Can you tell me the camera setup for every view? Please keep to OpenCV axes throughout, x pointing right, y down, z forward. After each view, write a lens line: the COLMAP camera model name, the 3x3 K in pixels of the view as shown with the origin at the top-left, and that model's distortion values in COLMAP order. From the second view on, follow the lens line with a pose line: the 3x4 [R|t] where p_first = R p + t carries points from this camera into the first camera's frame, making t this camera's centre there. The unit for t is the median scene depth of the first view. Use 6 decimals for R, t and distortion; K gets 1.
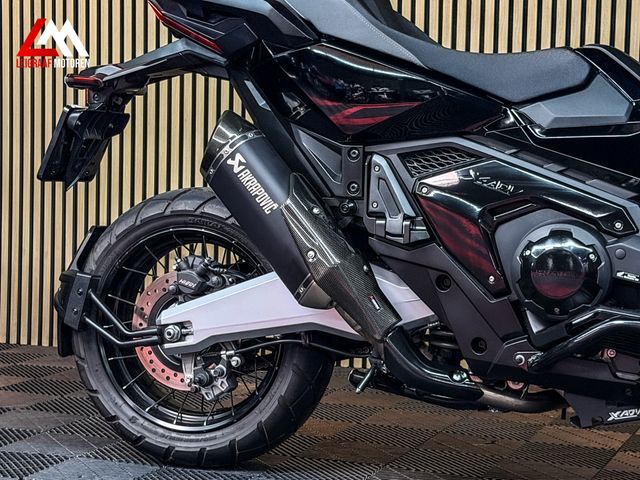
lens RADIAL K [[1438.2, 0, 310.6], [0, 1438.2, 254.1], [0, 0, 1]] dist [0.134838, 0.000000]
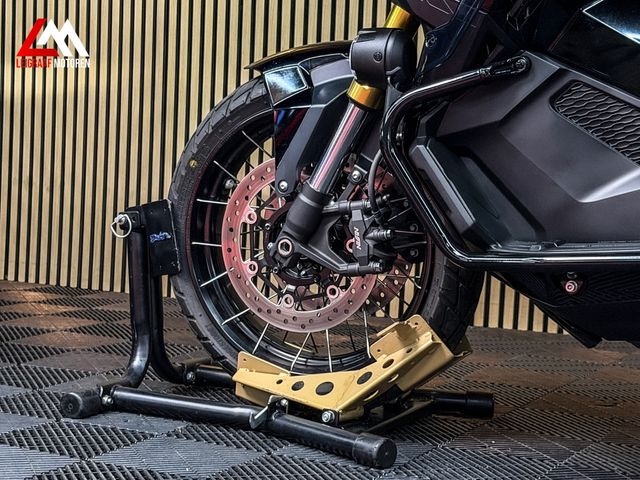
lens RADIAL K [[1403.0, 0, 326.1], [0, 1403.0, 239.3], [0, 0, 1]] dist [0.126337, 0.000000]
pose [[0.996586, 0.026165, -0.078301, 0.024382], [-0.026120, 0.999658, 0.001601, 0.043563], [0.078316, 0.000450, 0.996928, 0.185778]]
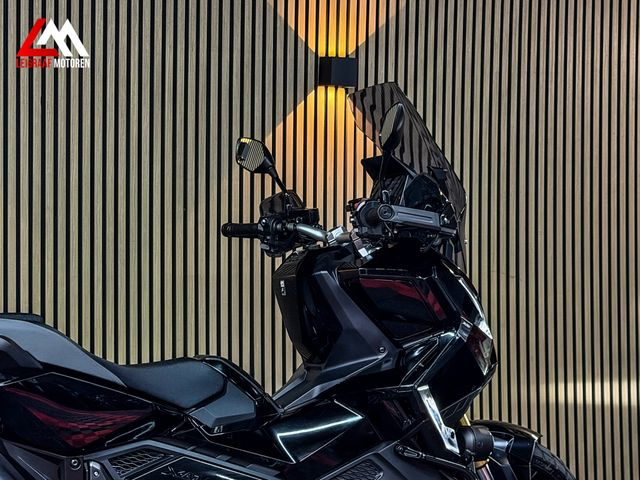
lens RADIAL K [[1438.2, 0, 316.2], [0, 1438.2, 246.3], [0, 0, 1]] dist [0.134838, 0.000000]
pose [[0.666247, -0.014363, 0.745593, -0.717442], [0.073085, 0.996259, -0.046115, -0.176566], [-0.742141, 0.085216, 0.664804, 0.046797]]
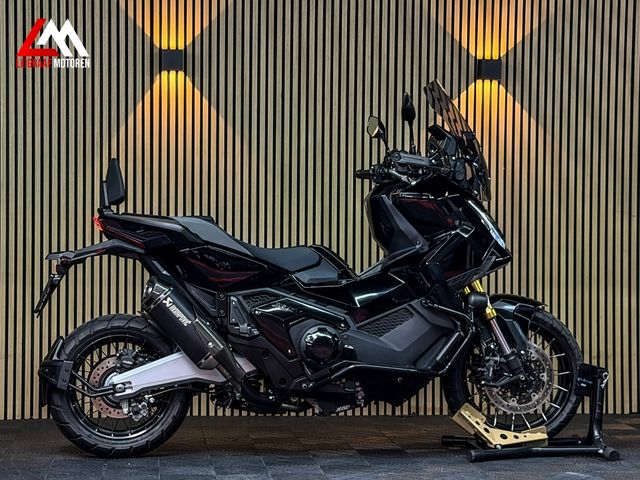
lens RADIAL K [[1438.2, 0, 323.7], [0, 1438.2, 237.5], [0, 0, 1]] dist [0.134838, 0.000000]
pose [[0.878410, -0.008779, 0.477827, -0.855512], [0.045699, 0.996793, -0.065696, -0.009022], [-0.475718, 0.079545, 0.875994, -0.952798]]
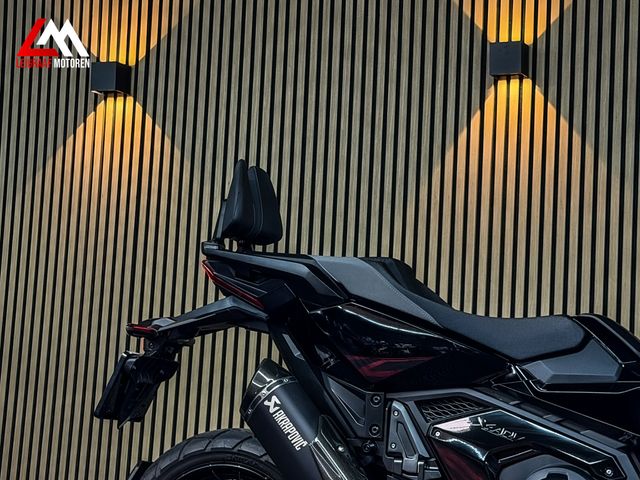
lens RADIAL K [[1438.2, 0, 315.0], [0, 1438.2, 252.0], [0, 0, 1]] dist [0.134838, 0.000000]
pose [[0.999002, 0.035609, -0.026956, 0.008410], [-0.040173, 0.980169, -0.194047, 0.037927], [0.019512, 0.194937, 0.980622, -0.133179]]
